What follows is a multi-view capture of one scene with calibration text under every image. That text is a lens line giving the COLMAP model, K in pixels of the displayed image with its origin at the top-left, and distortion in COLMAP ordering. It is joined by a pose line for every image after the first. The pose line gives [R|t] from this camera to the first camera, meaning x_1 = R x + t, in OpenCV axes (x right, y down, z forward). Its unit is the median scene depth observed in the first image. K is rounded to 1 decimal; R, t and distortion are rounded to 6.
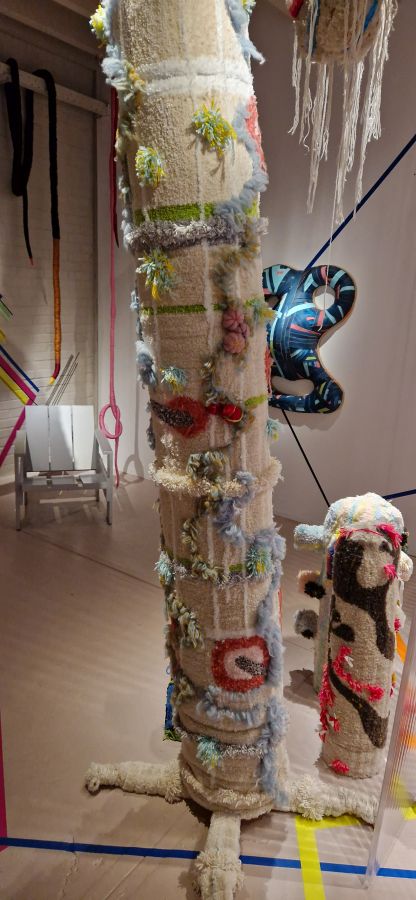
lens RADIAL K [[604.8, 0, 208.0], [0, 604.8, 450.0], [0, 0, 1]] dist [0.091338, -0.089315]
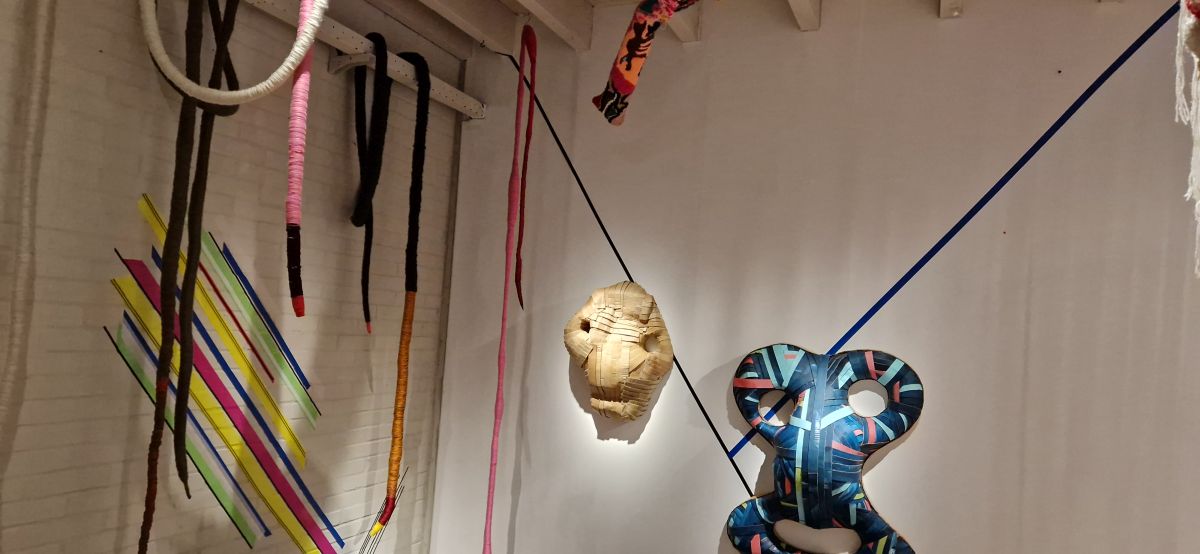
lens RADIAL K [[806.3, 0, 600.0], [0, 806.3, 277.0], [0, 0, 1]] dist [0.091338, -0.089315]
pose [[0.976082, 0.033362, 0.214826, -0.269282], [0.032888, 0.954124, -0.297600, -0.124881], [-0.214899, 0.297547, 0.930206, 0.225048]]
